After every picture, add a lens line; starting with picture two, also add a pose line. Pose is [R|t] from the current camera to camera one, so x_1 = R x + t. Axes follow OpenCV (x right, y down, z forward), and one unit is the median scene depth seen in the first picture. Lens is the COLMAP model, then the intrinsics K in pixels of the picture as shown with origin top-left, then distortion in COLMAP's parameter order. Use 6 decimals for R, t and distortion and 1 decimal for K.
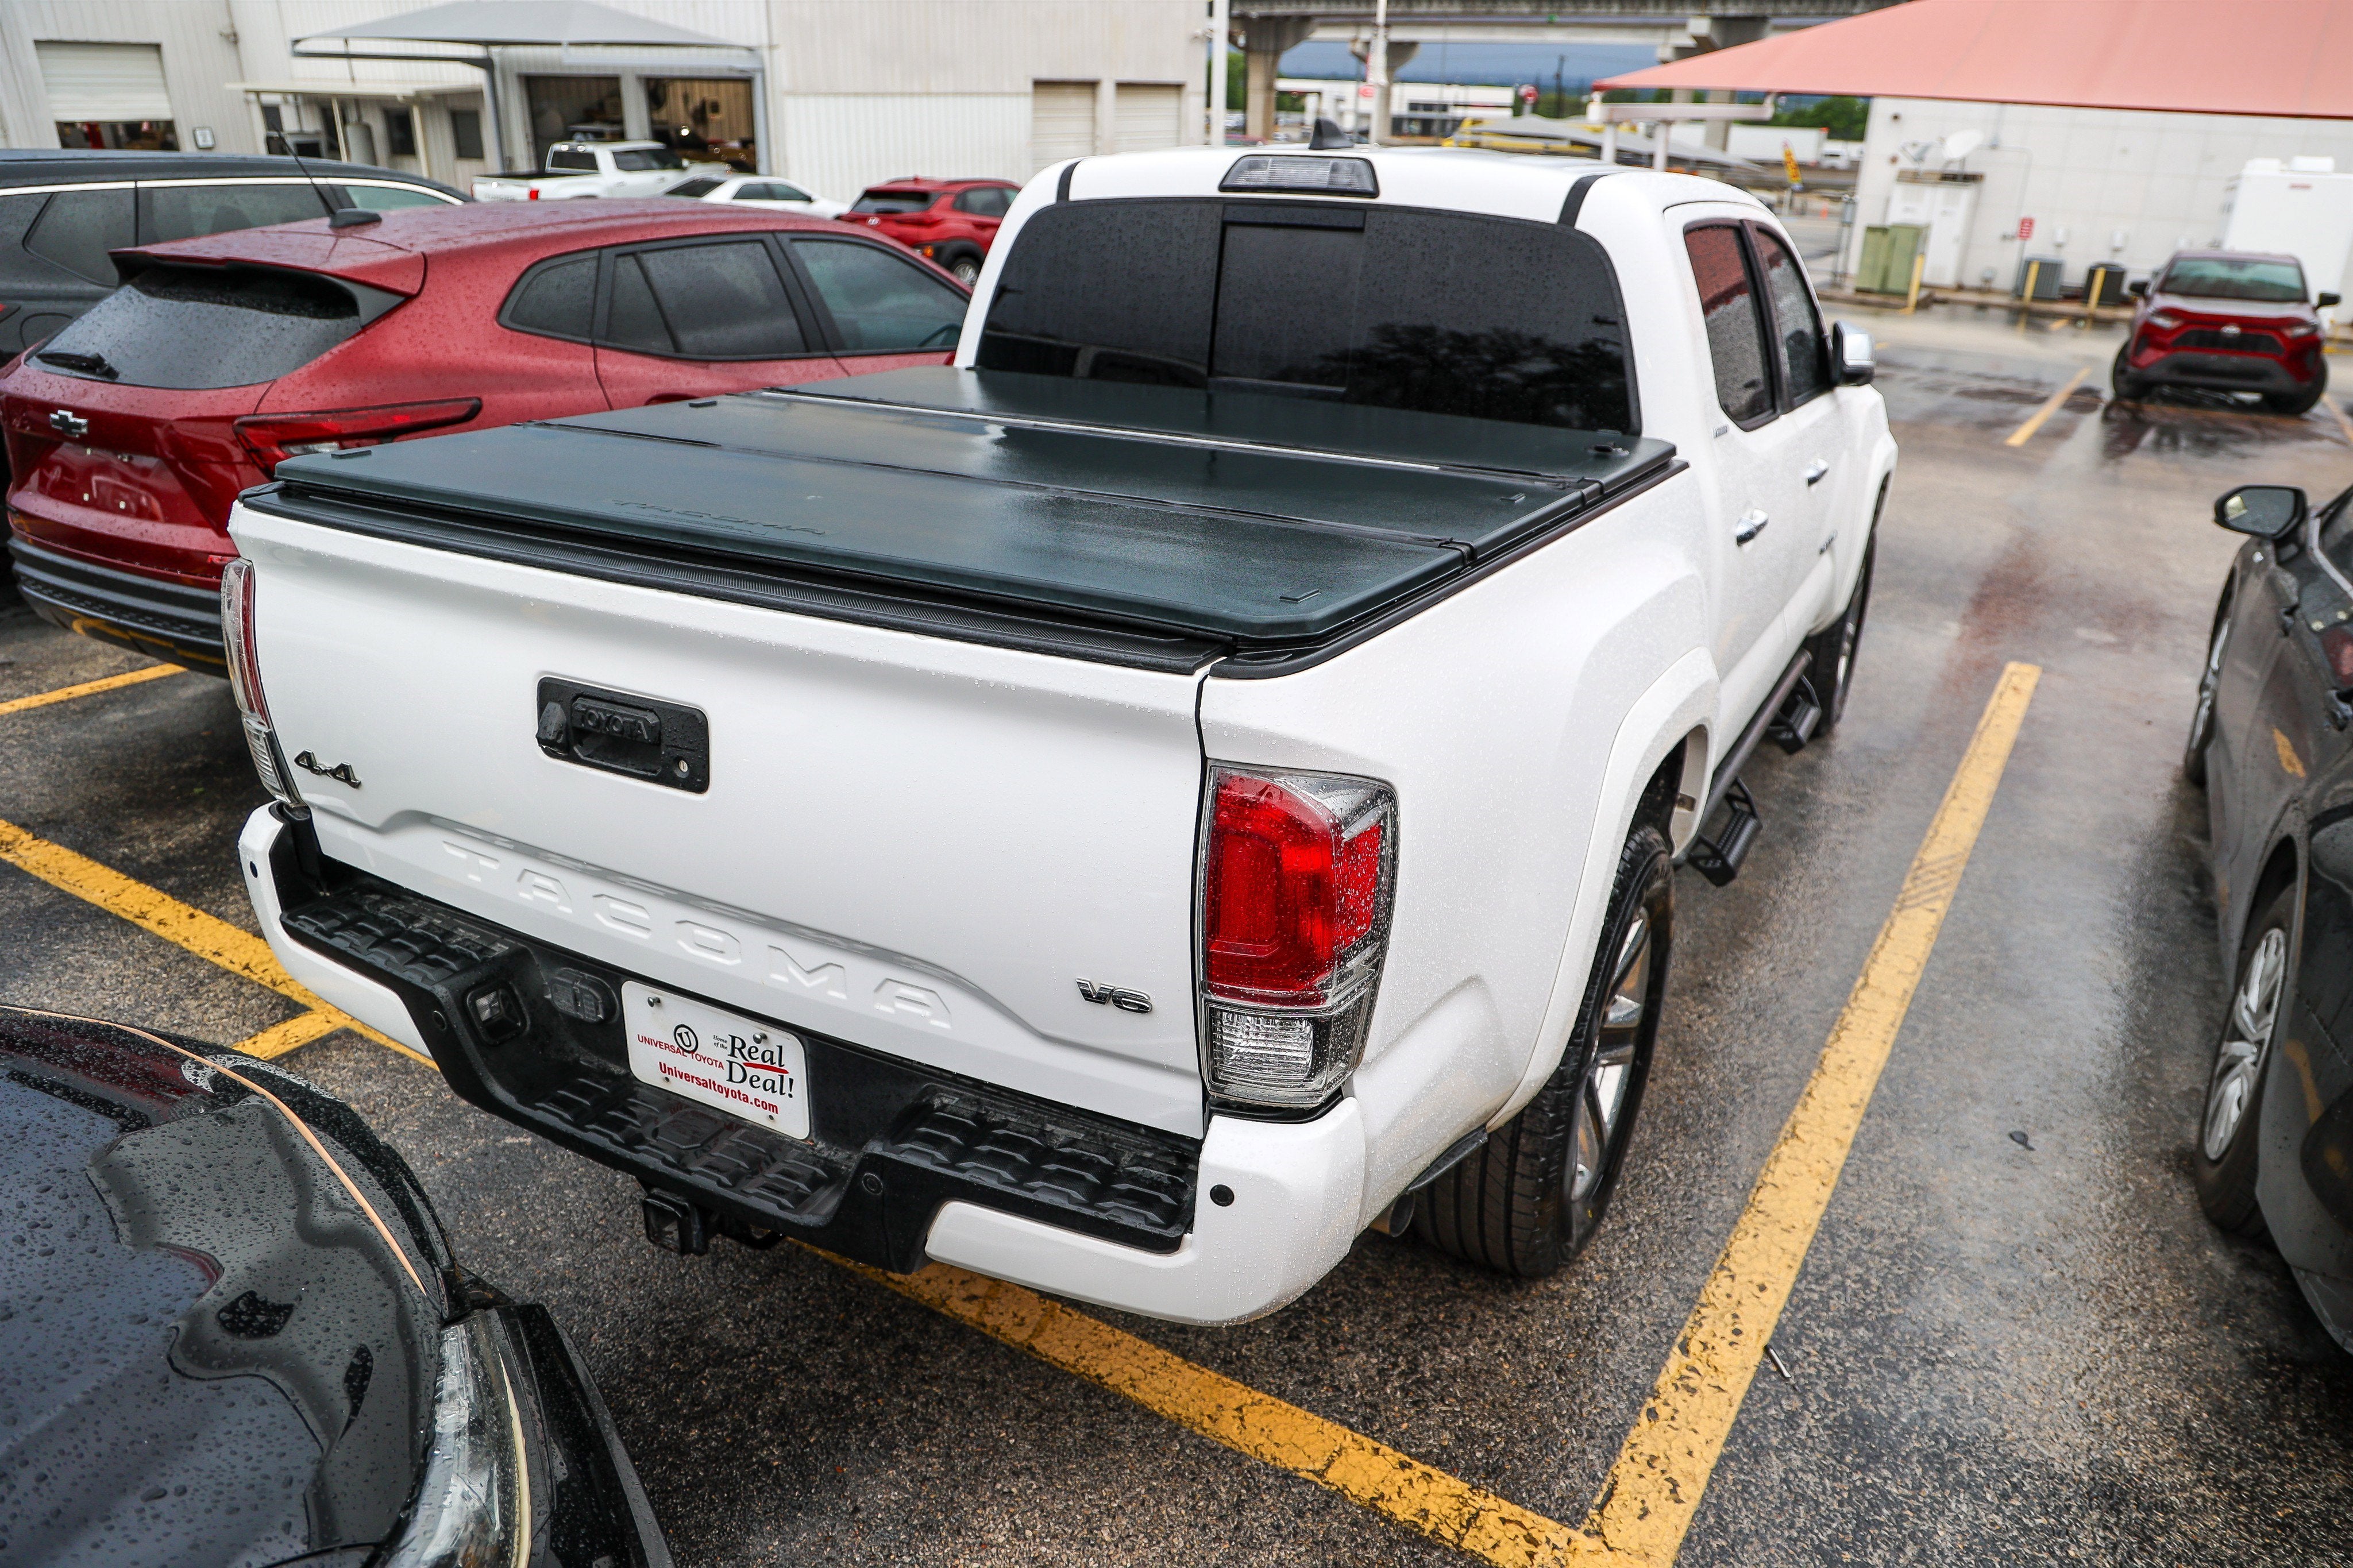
lens RADIAL K [[1626.1, 0, 1209.2], [0, 1626.1, 823.1], [0, 0, 1]] dist [-0.093133, 0.060868]
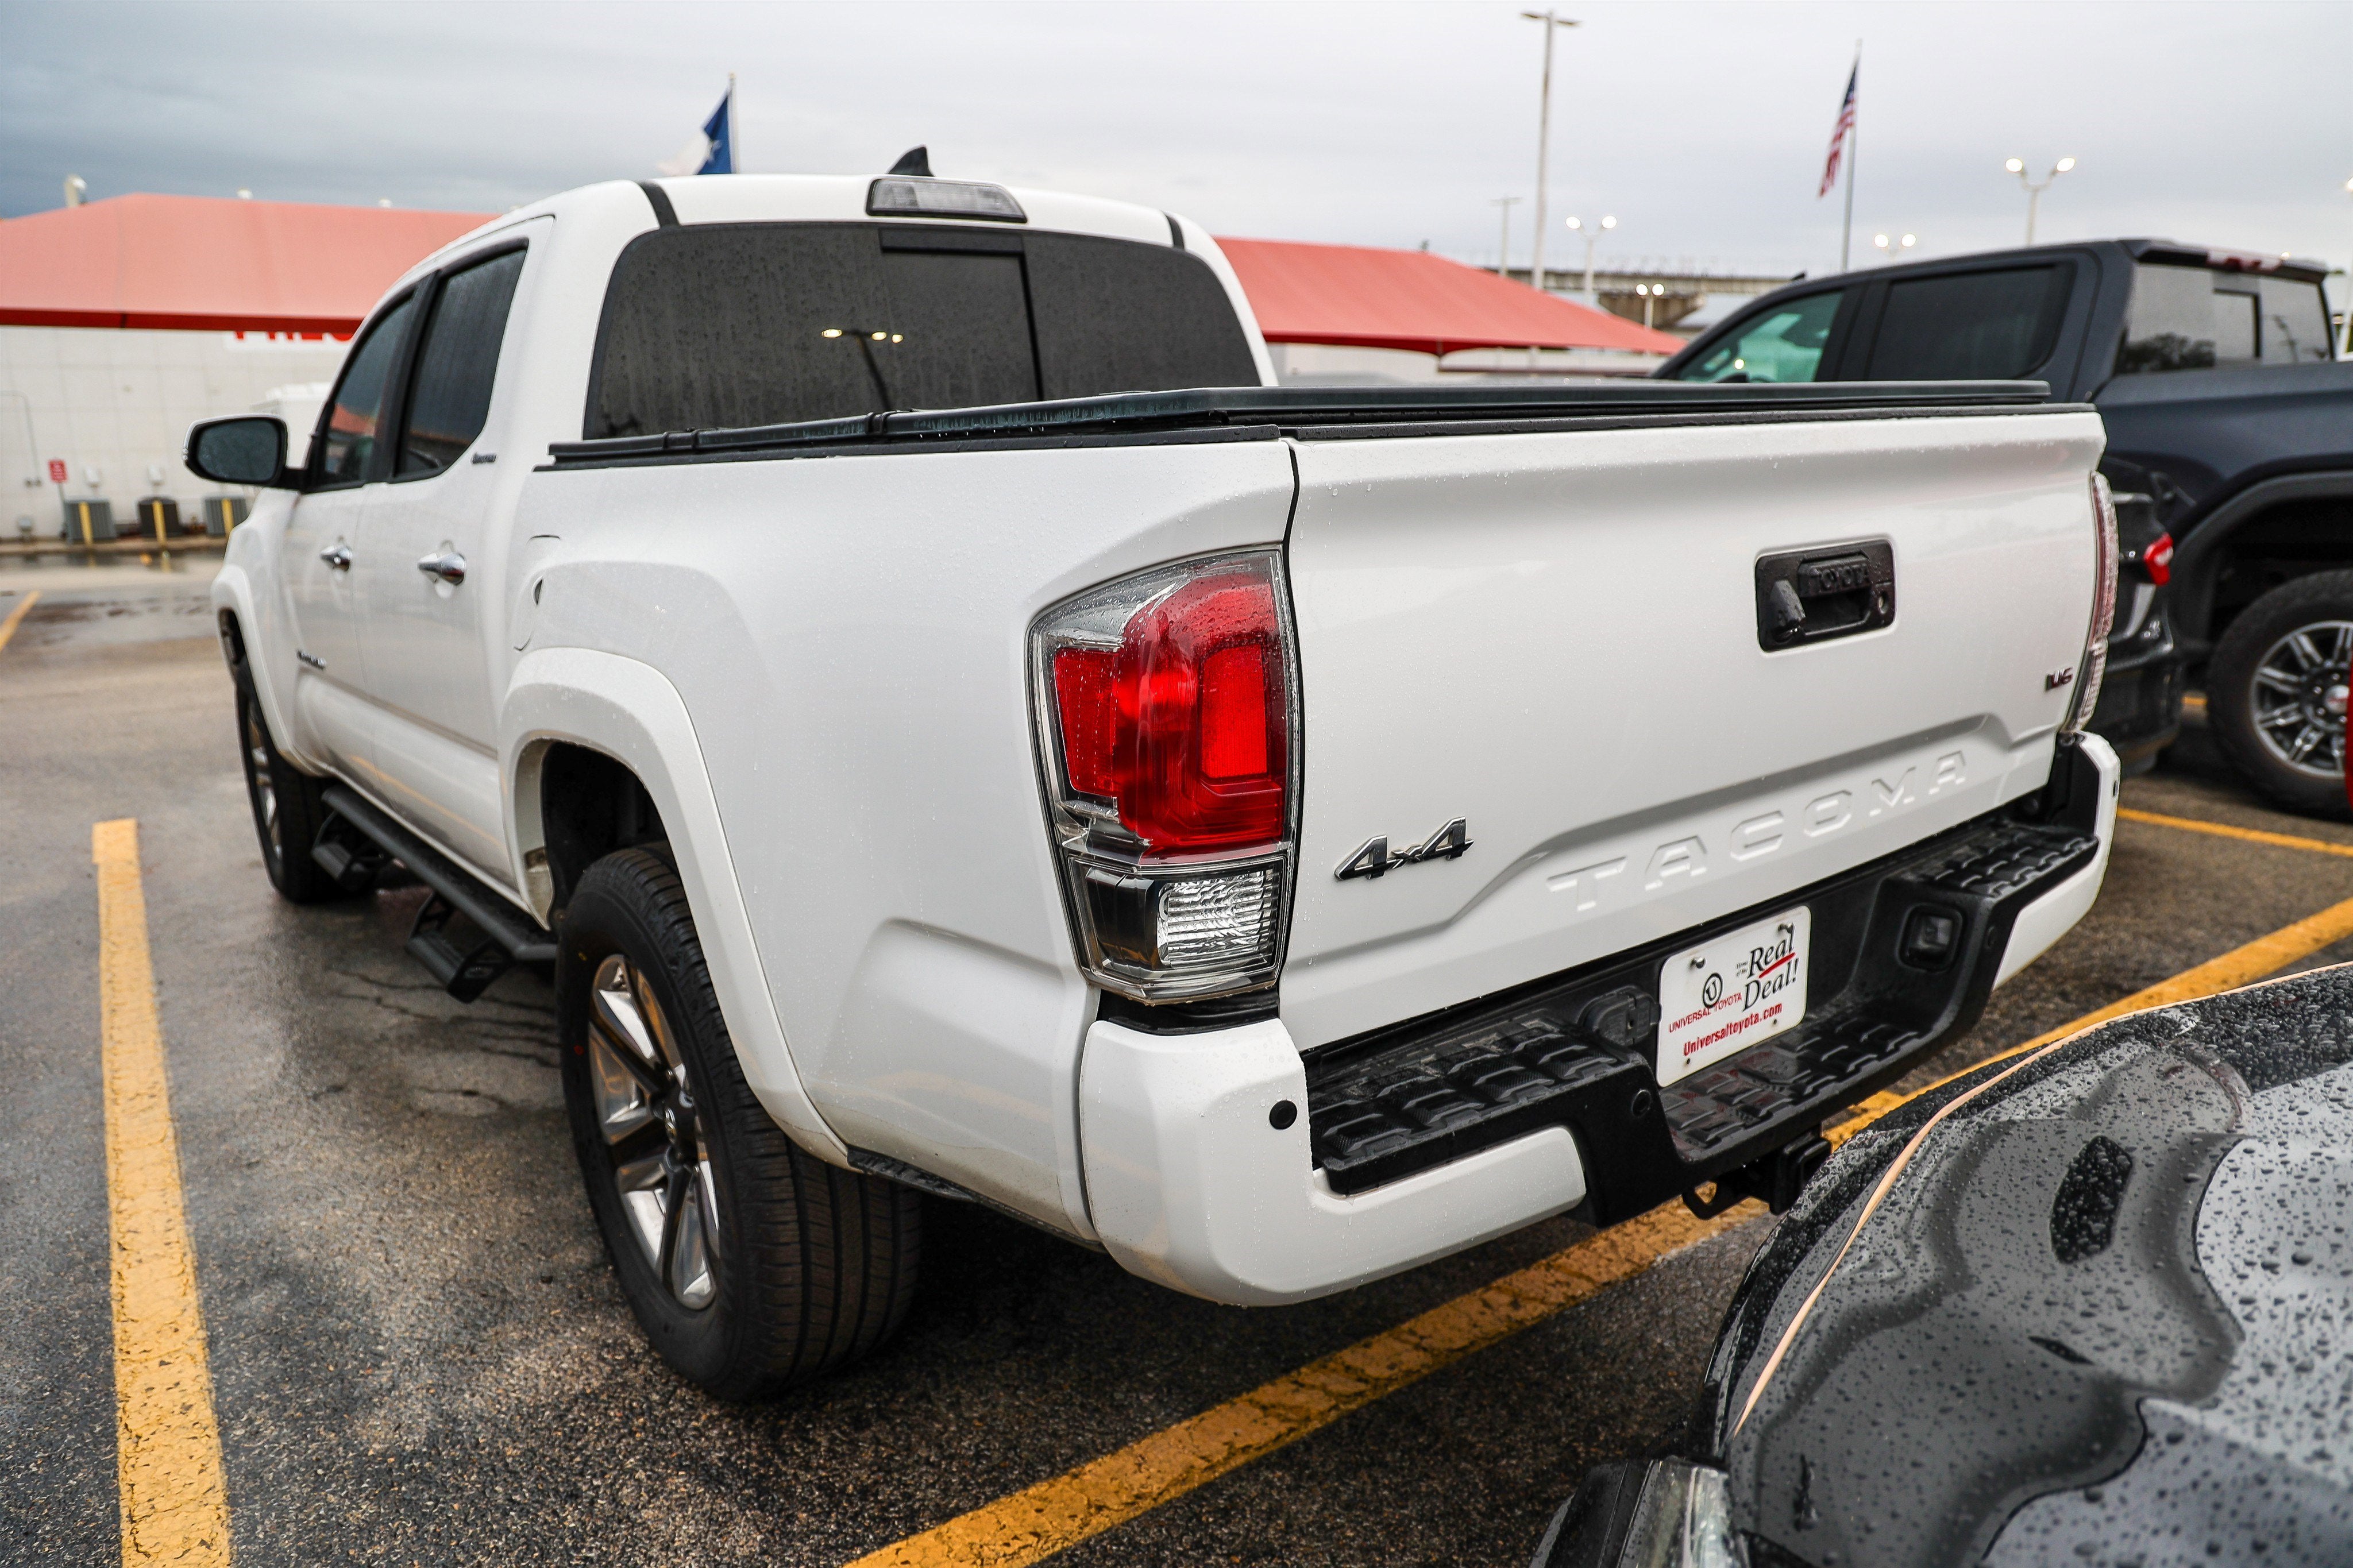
lens RADIAL K [[1622.2, 0, 1185.7], [0, 1622.2, 804.5], [0, 0, 1]] dist [-0.089160, 0.059292]
pose [[0.403864, -0.250420, 0.879877, -0.661941], [0.386098, 0.918605, 0.084222, -0.080357], [-0.829350, 0.305705, 0.467678, 0.443941]]
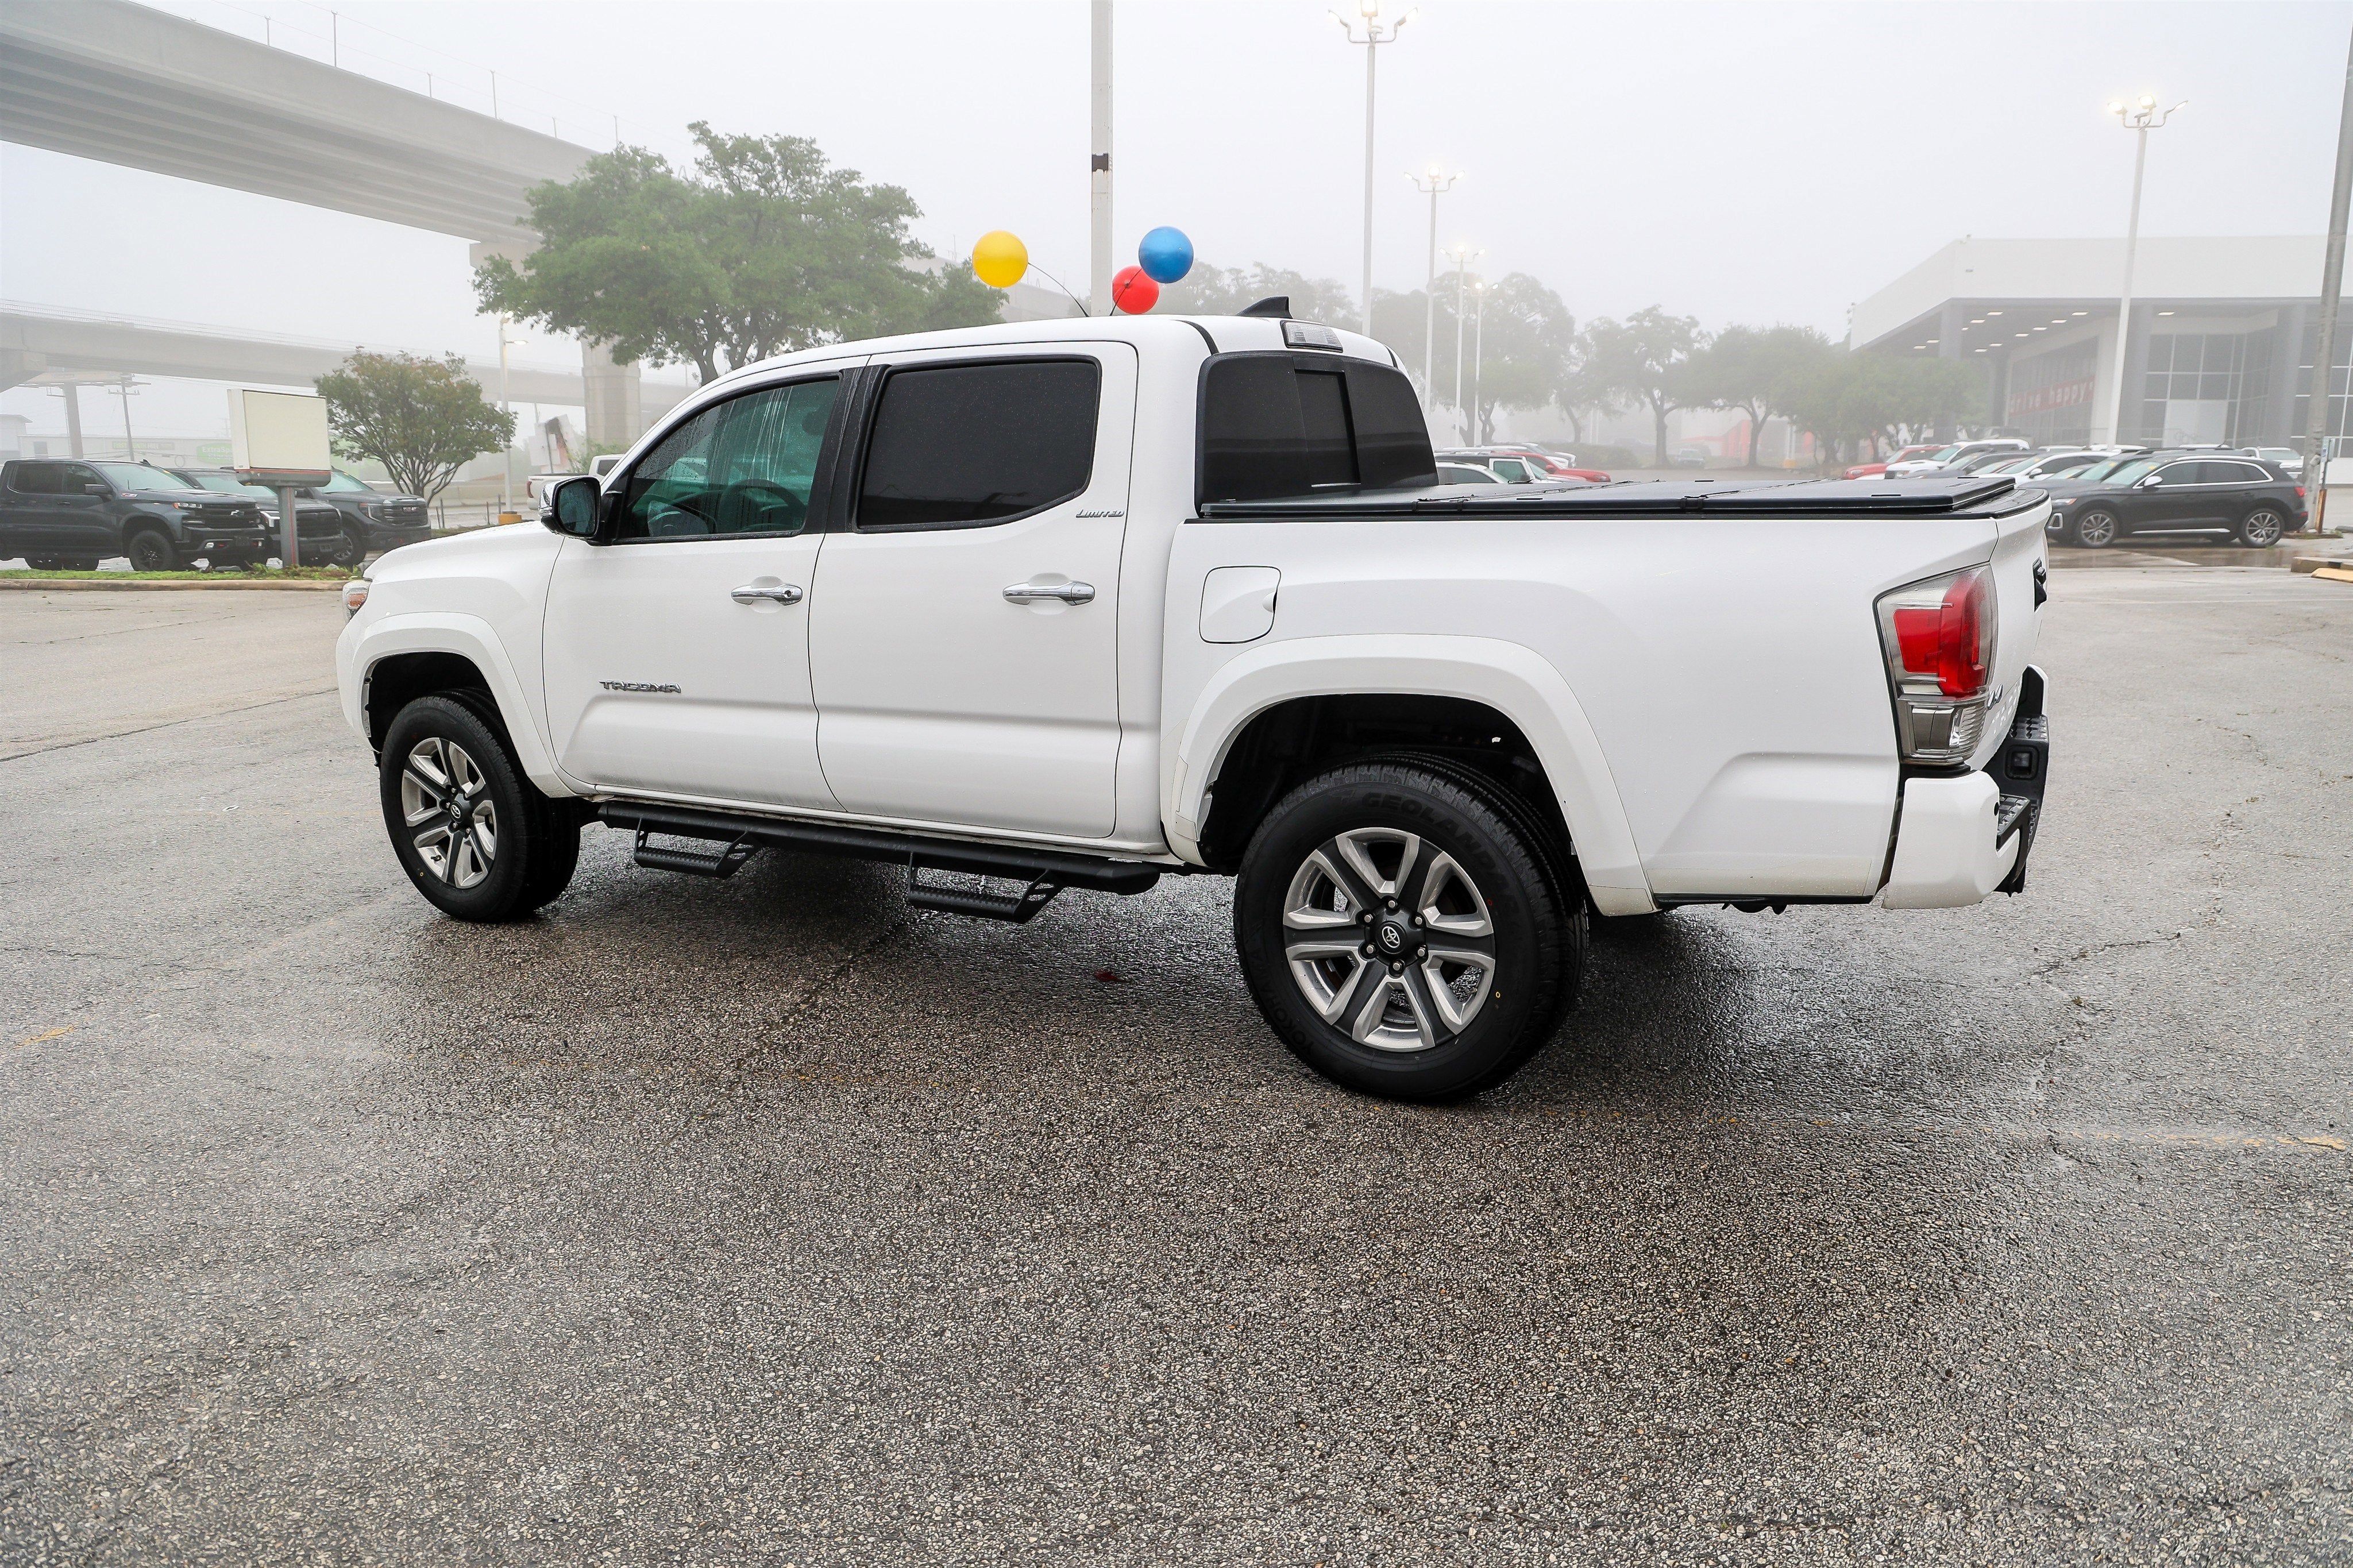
lens RADIAL K [[1660.2, 0, 1185.6], [0, 1660.2, 843.4], [0, 0, 1]] dist [-0.104917, 0.064931]
pose [[0.035409, -0.260860, 0.964727, -1.157964], [0.399391, 0.888586, 0.225613, -0.307628], [-0.916097, 0.377314, 0.135649, 0.871022]]
